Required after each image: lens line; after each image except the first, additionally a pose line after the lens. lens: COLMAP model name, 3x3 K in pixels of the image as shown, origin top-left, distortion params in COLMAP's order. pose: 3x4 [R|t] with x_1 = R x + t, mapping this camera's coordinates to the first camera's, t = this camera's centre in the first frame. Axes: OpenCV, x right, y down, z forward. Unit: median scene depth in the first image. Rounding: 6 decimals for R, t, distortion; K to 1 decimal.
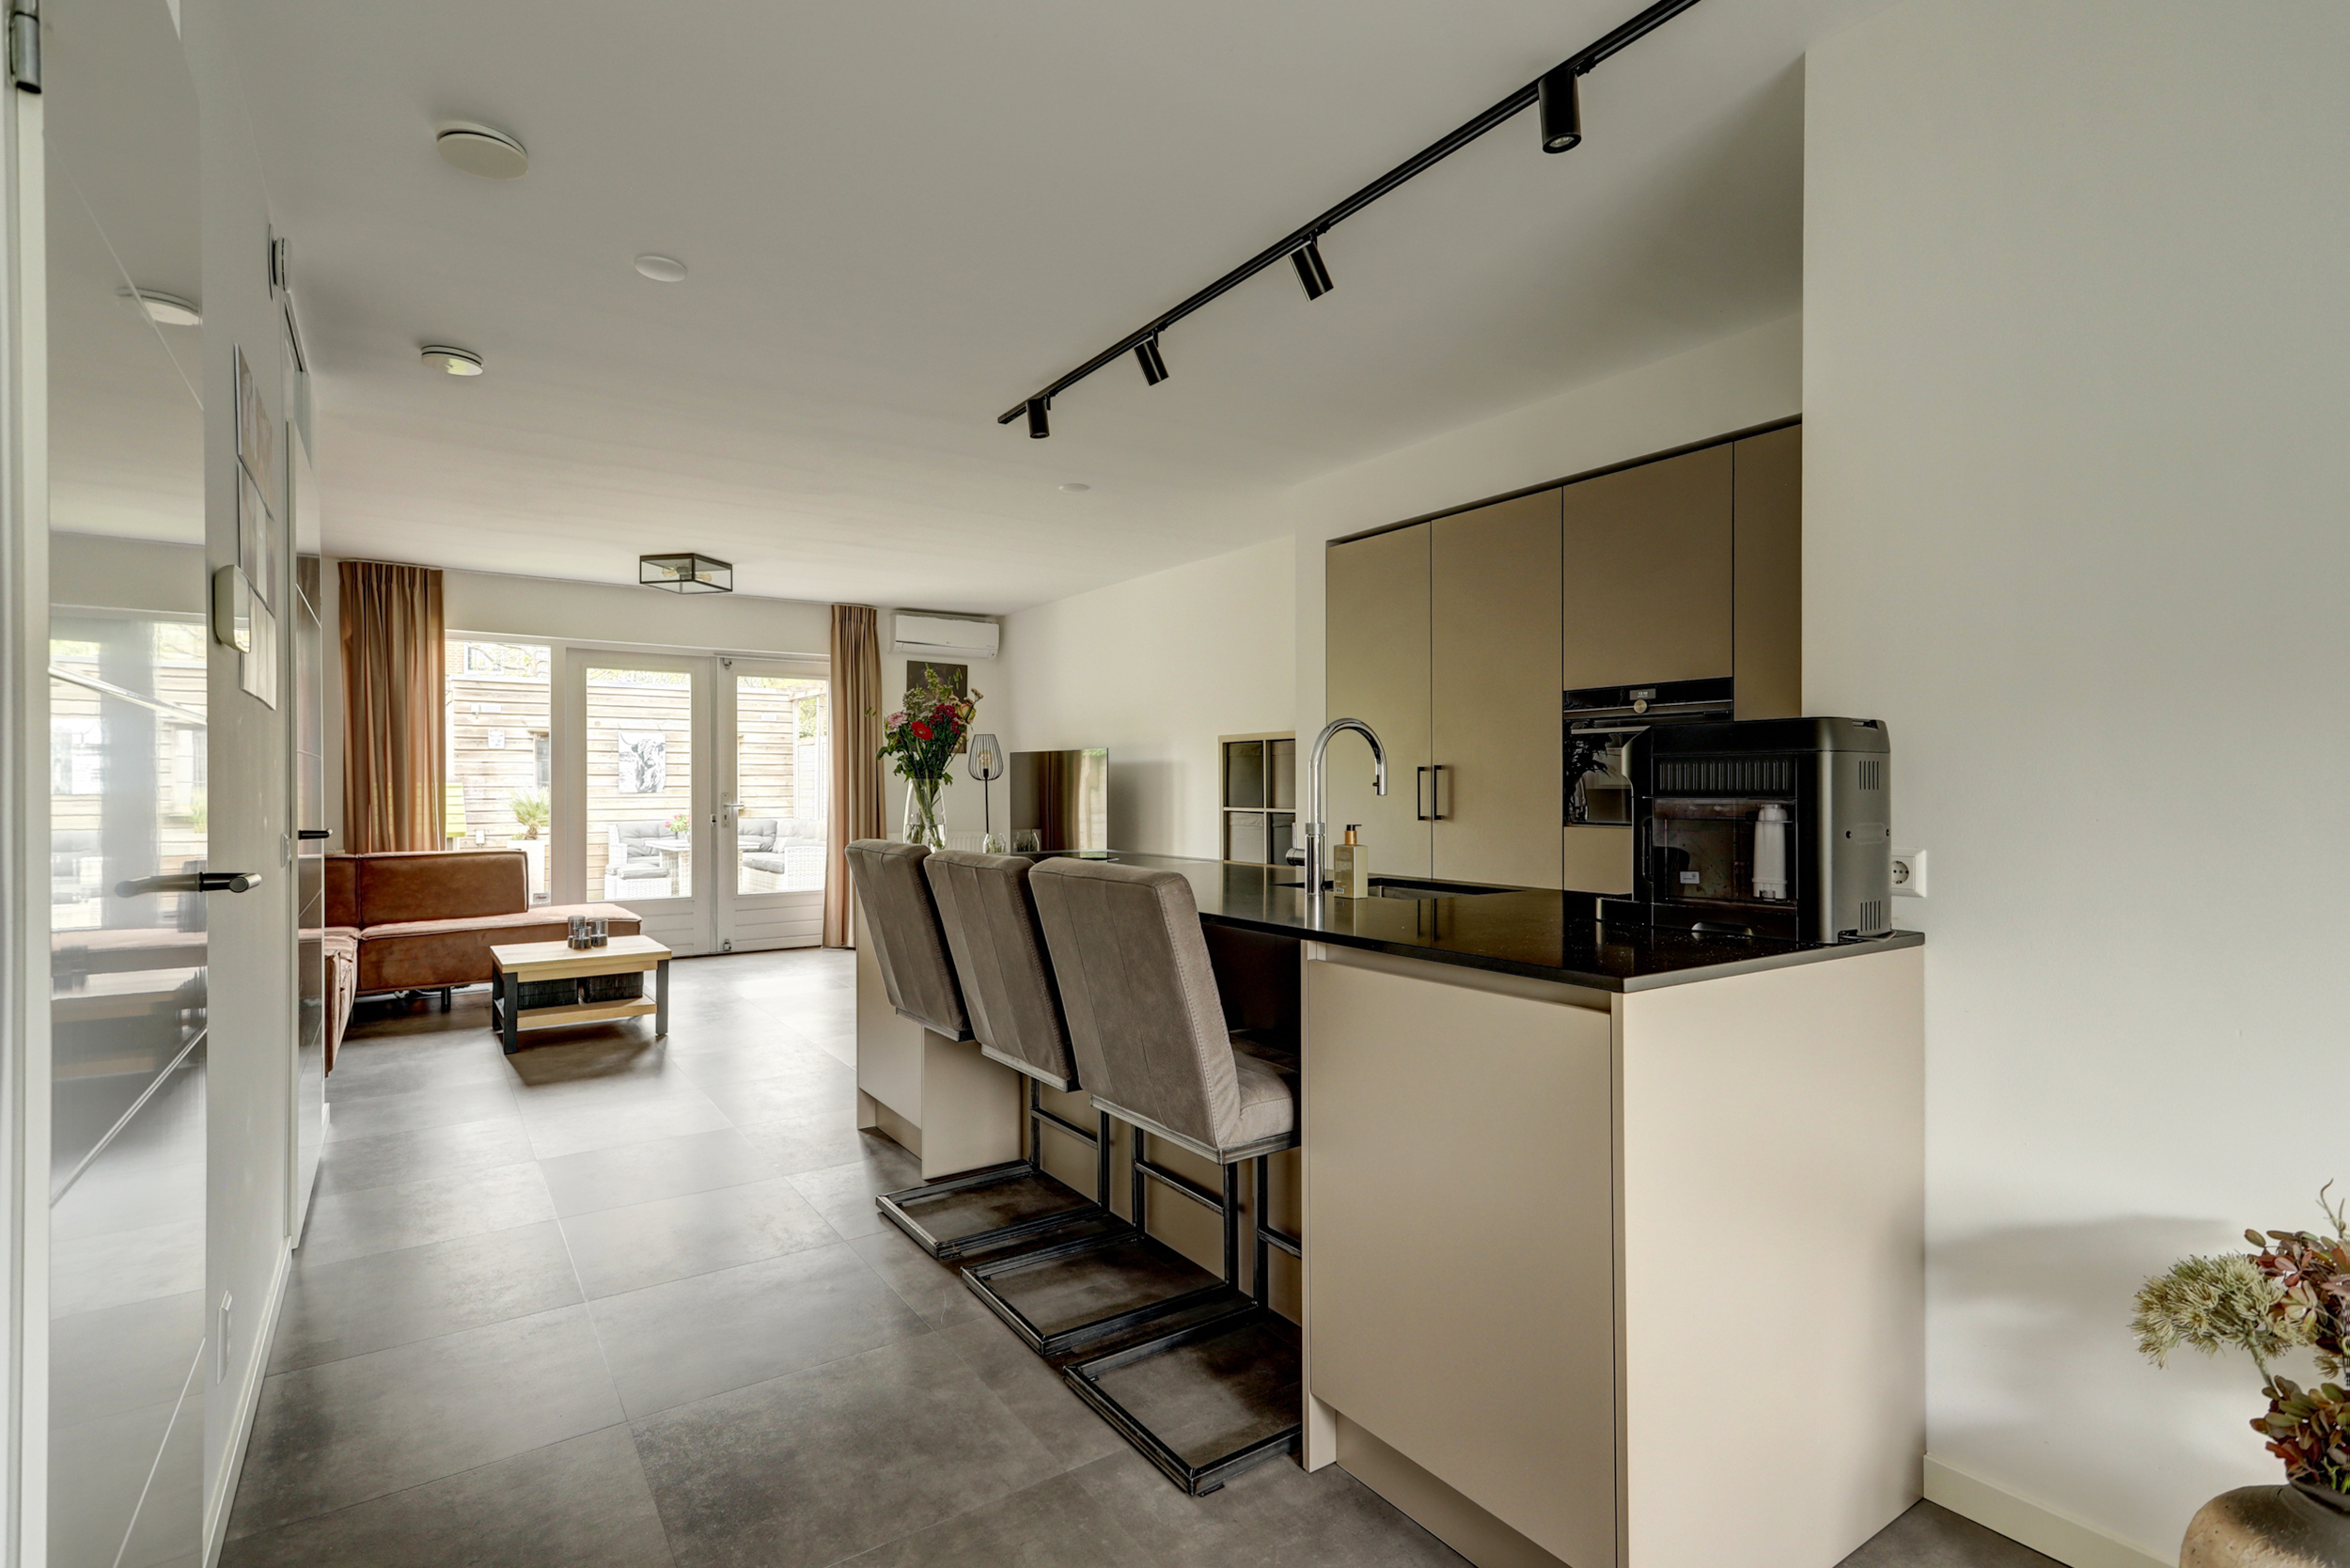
lens RADIAL K [[1130.1, 0, 1172.3], [0, 1130.1, 786.4], [0, 0, 1]] dist [0.019981, 0.002069]
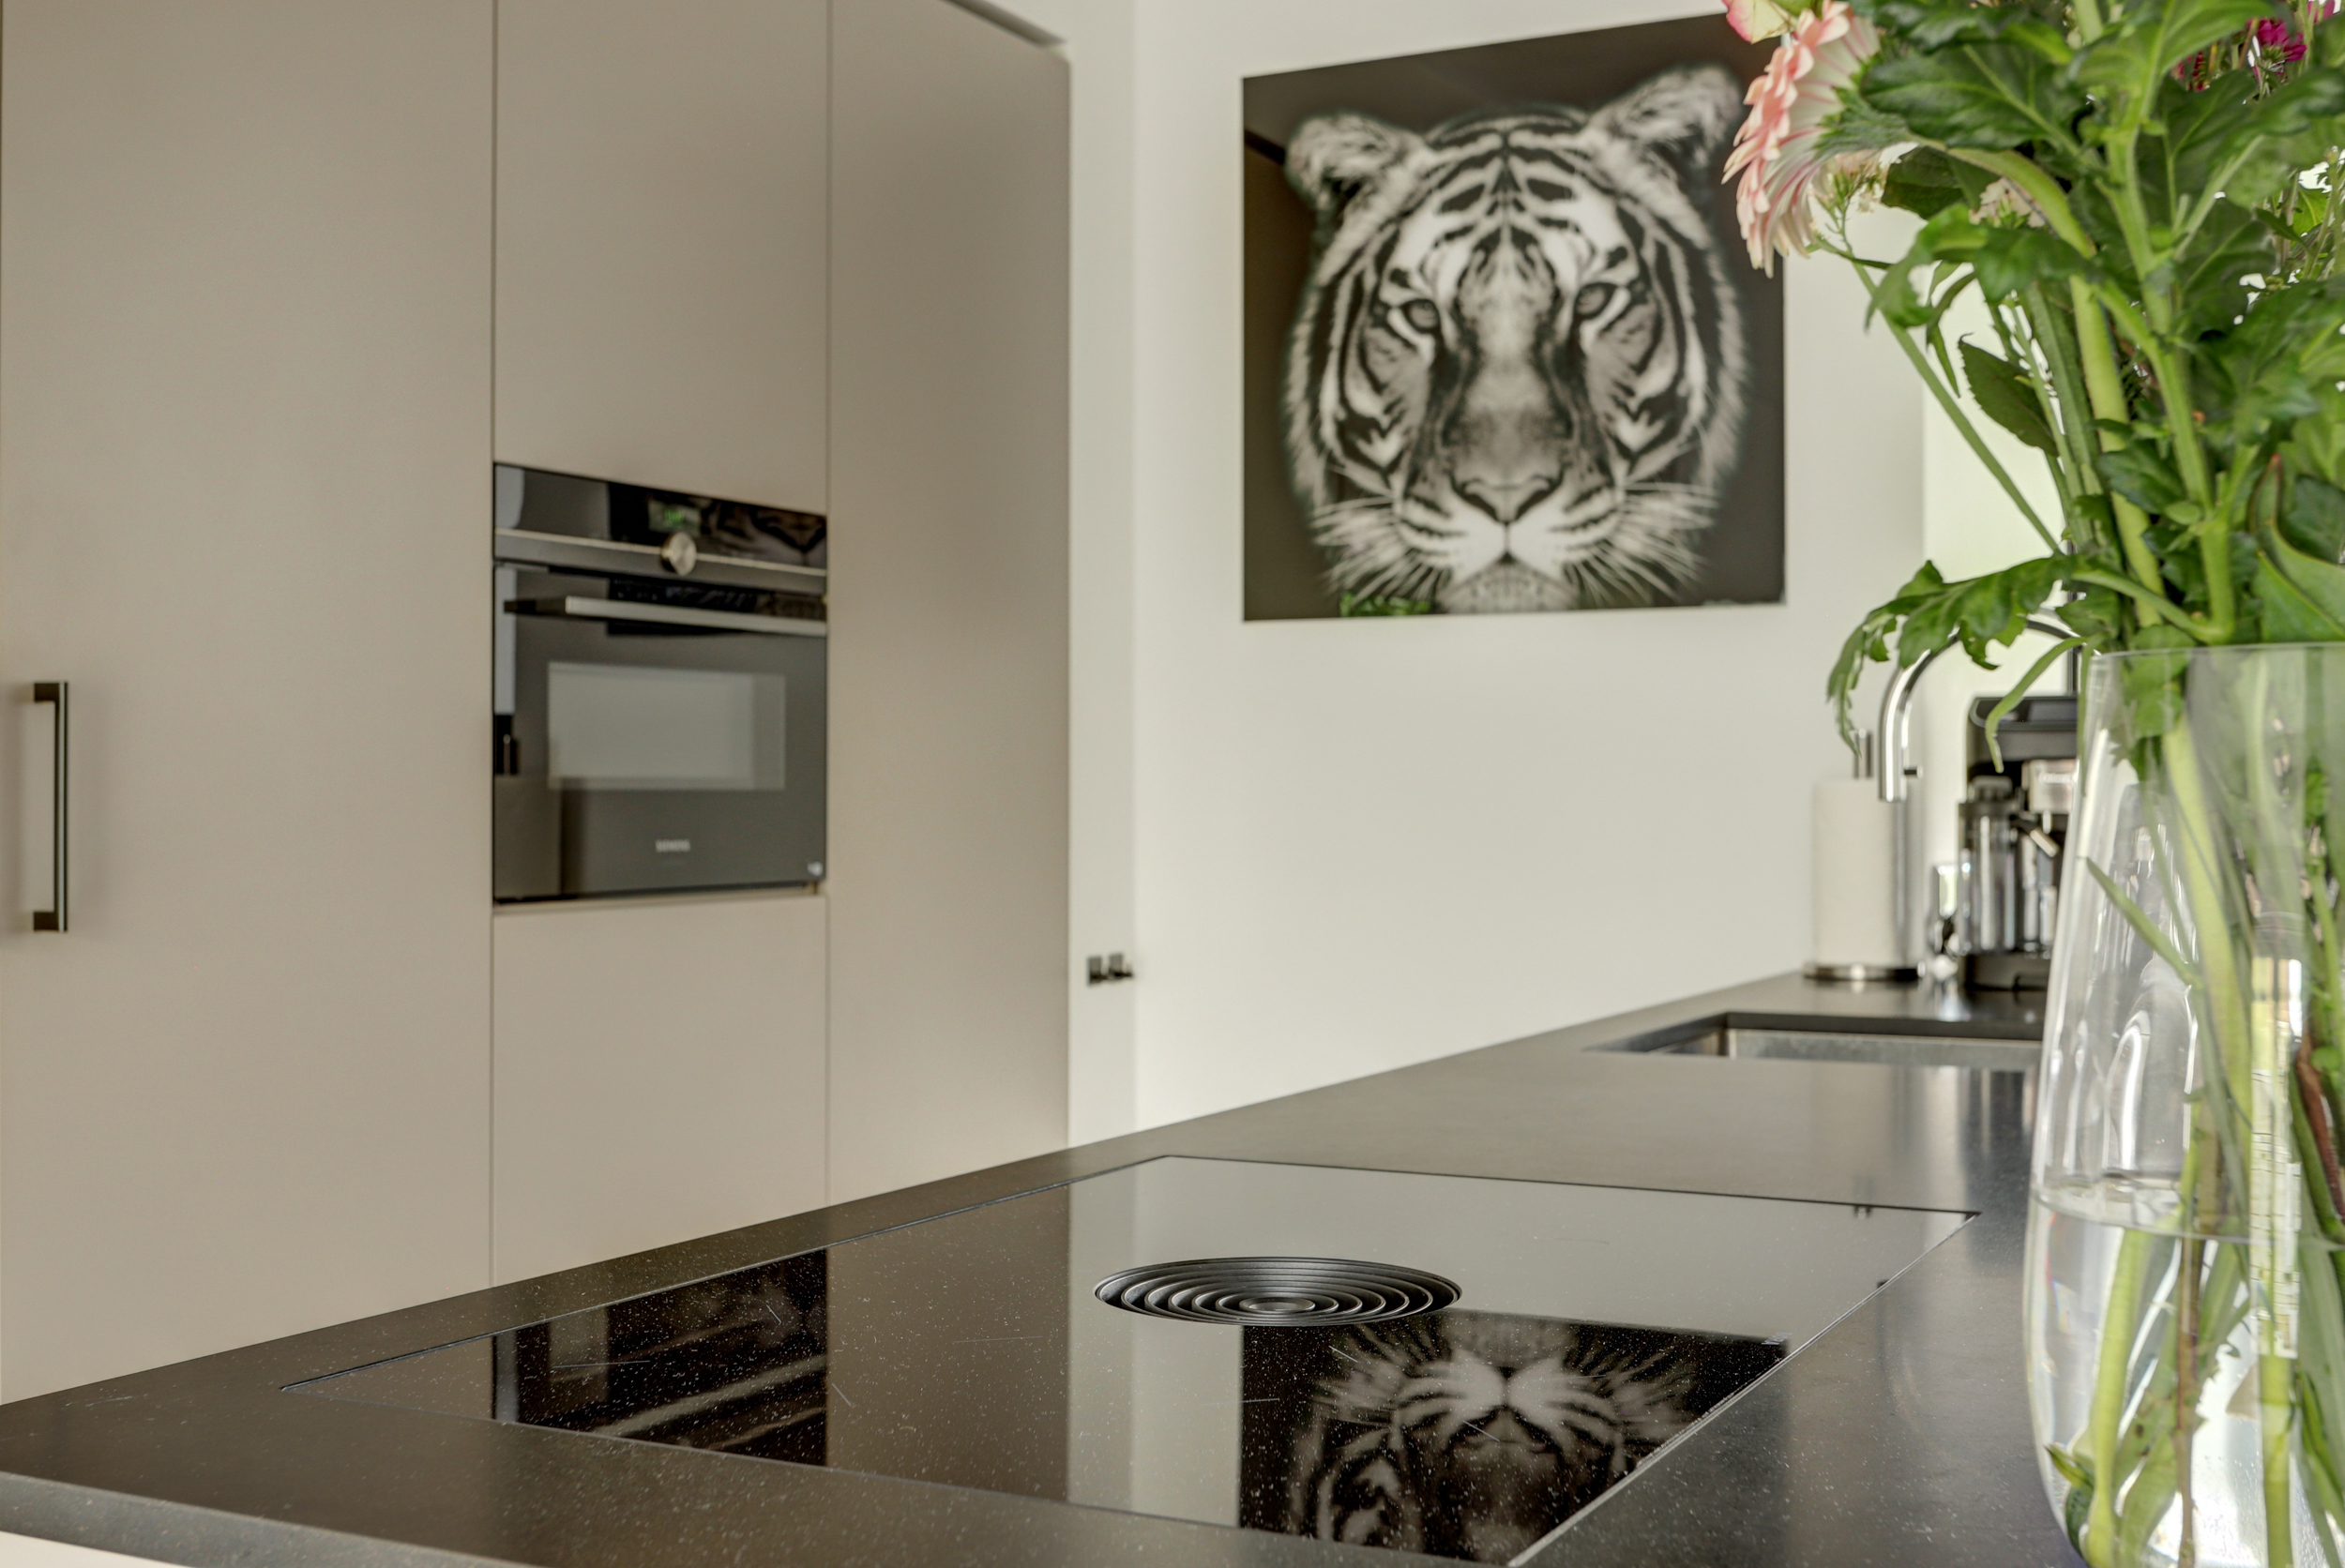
lens RADIAL K [[2635.9, 0, 1181.9], [0, 2635.9, 773.3], [0, 0, 1]] dist [-0.007877, 0.000000]
pose [[-0.479661, 0.005470, 0.877437, -0.214367], [0.003382, 0.999985, -0.004385, 0.000956], [-0.877447, 0.000865, -0.479672, 0.723447]]
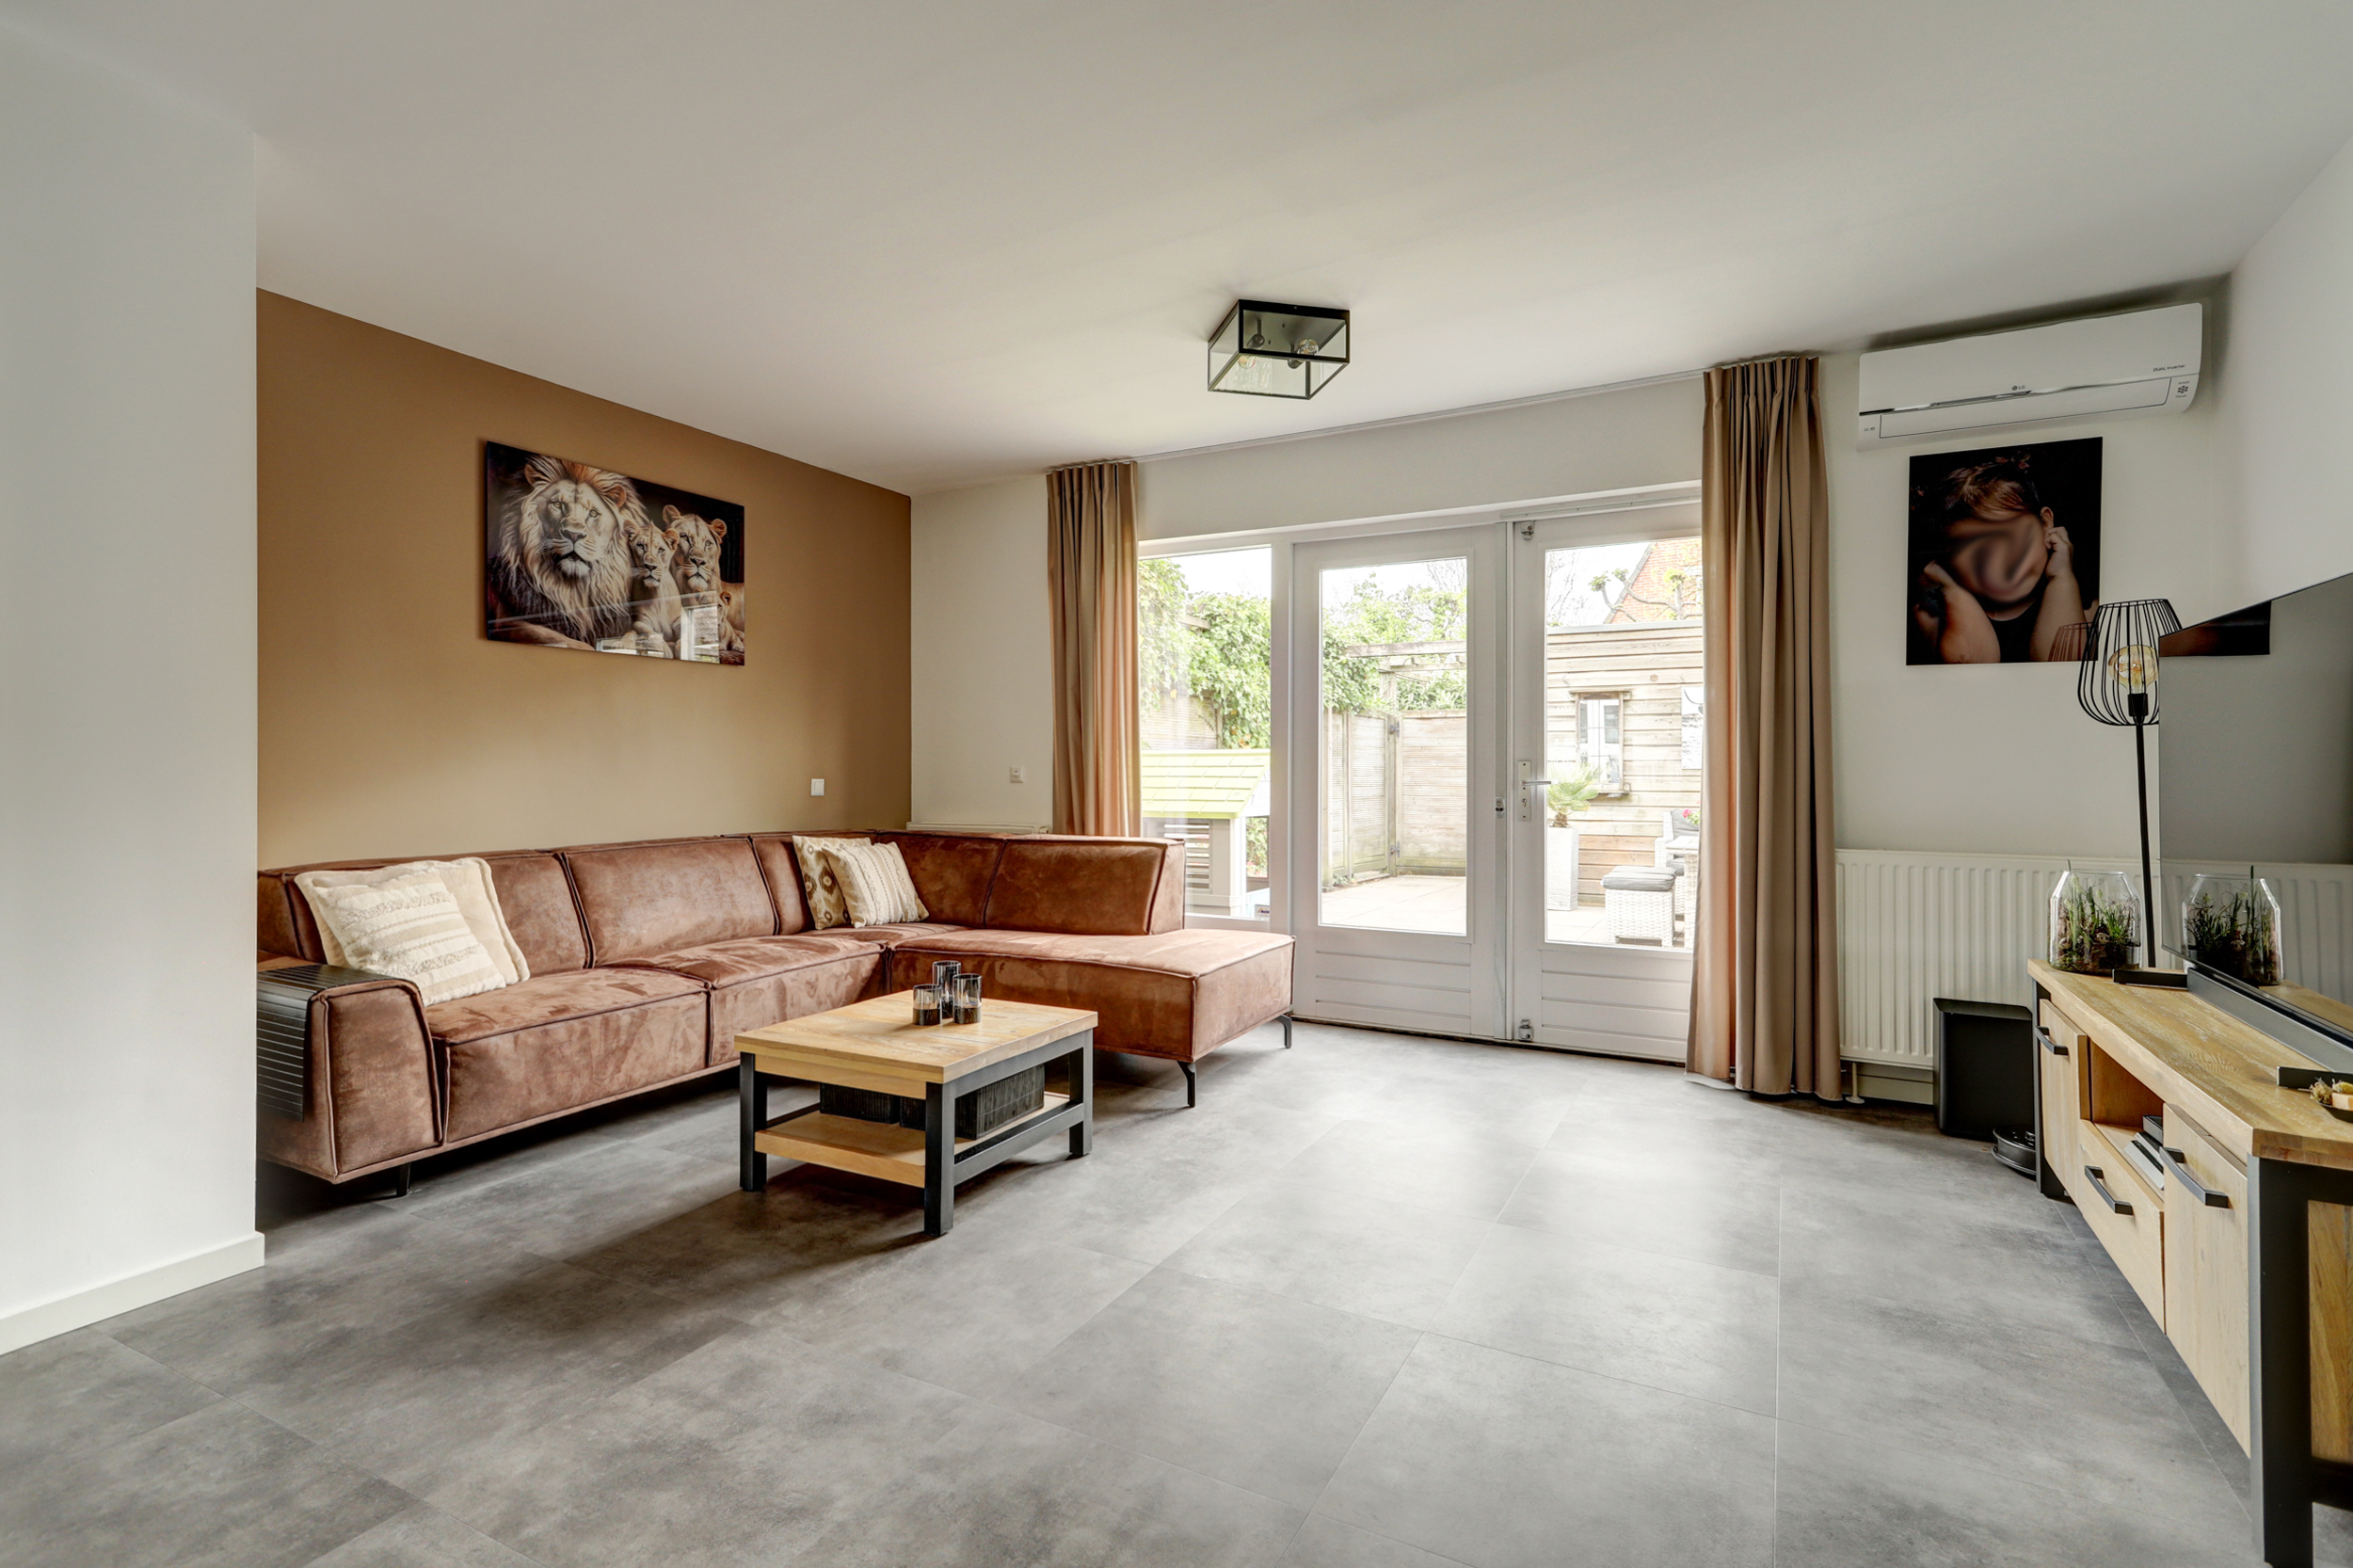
lens RADIAL K [[1131.5, 0, 1185.9], [0, 1131.5, 769.1], [0, 0, 1]] dist [0.019981, 0.002069]
pose [[0.467884, 0.000835, -0.883789, 0.034294], [-0.003350, 0.999994, -0.000828, 0.014294], [0.883783, 0.003349, 0.467884, 0.749948]]
